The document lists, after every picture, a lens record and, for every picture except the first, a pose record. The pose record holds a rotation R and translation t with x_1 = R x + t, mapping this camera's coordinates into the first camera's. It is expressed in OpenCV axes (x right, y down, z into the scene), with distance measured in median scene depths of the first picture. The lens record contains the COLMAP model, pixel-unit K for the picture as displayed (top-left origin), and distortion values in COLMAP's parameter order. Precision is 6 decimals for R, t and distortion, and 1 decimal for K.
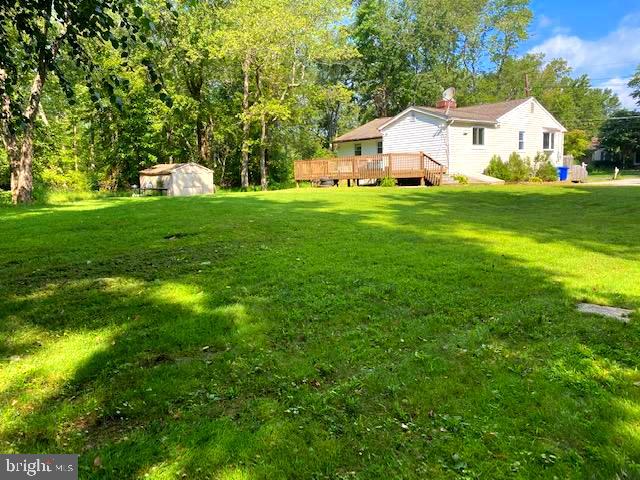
lens RADIAL K [[490.1, 0, 320.0], [0, 490.1, 240.0], [0, 0, 1]] dist [-0.000070, -0.001672]
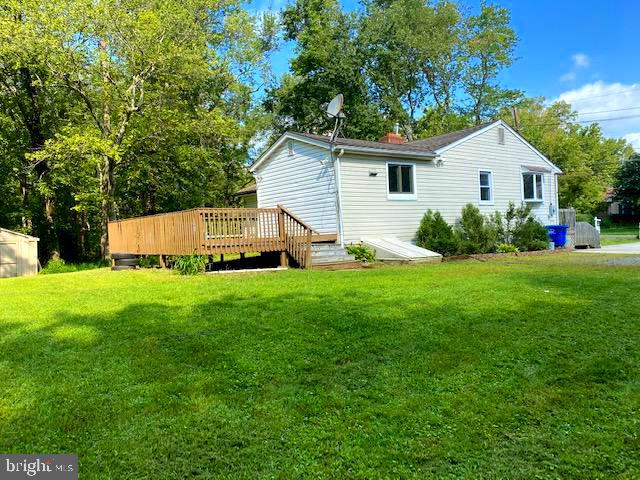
lens RADIAL K [[492.0, 0, 320.0], [0, 492.0, 240.0], [0, 0, 1]] dist [0.030281, -0.000832]
pose [[0.999525, -0.013474, -0.027720, 0.215098], [0.010145, 0.993092, -0.116900, -0.061845], [0.029104, 0.116564, 0.992757, 0.369944]]
